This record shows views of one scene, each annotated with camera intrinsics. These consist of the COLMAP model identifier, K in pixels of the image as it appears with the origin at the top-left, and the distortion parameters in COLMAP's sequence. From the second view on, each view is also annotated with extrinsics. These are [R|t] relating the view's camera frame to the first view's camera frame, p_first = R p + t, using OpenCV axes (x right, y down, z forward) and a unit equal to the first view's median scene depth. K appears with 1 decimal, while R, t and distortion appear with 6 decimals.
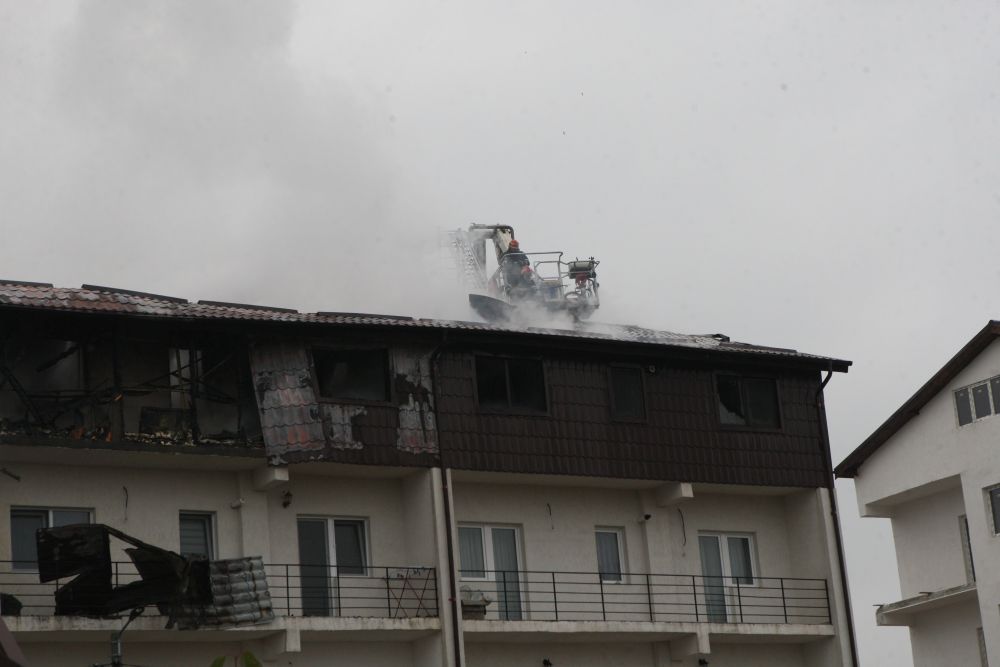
lens RADIAL K [[2447.2, 0, 500.0], [0, 2447.2, 333.5], [0, 0, 1]] dist [0.119000, 0.611655]
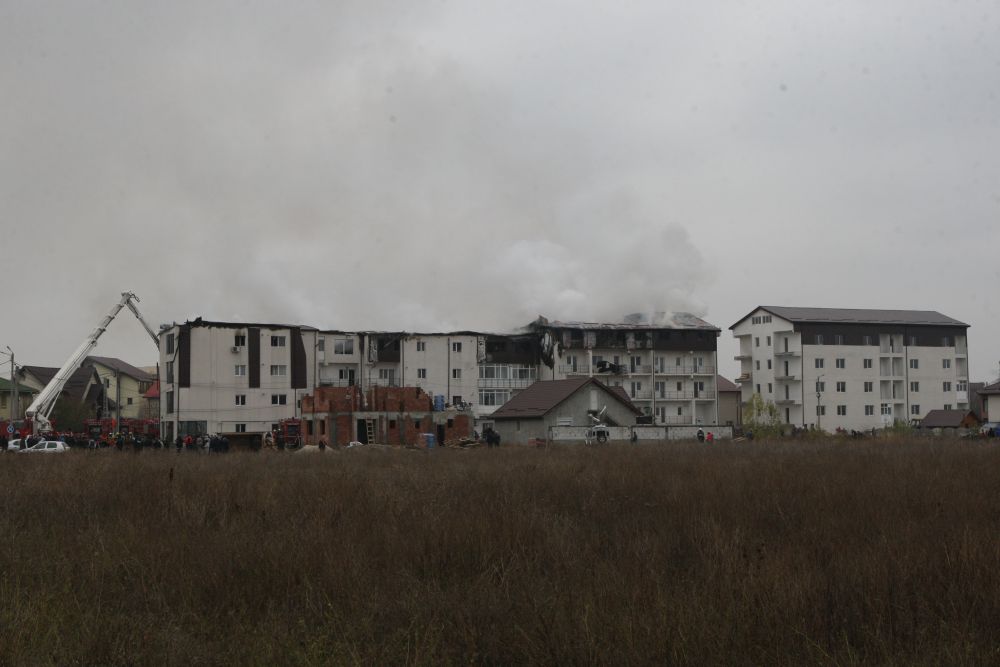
lens RADIAL K [[1501.6, 0, 500.0], [0, 1501.6, 333.5], [0, 0, 1]] dist [-0.019639, -0.029254]
pose [[0.994540, 0.063157, -0.083076, -0.099295], [-0.044722, 0.977209, 0.207515, -0.798096], [0.094288, -0.202667, 0.974698, -2.916528]]
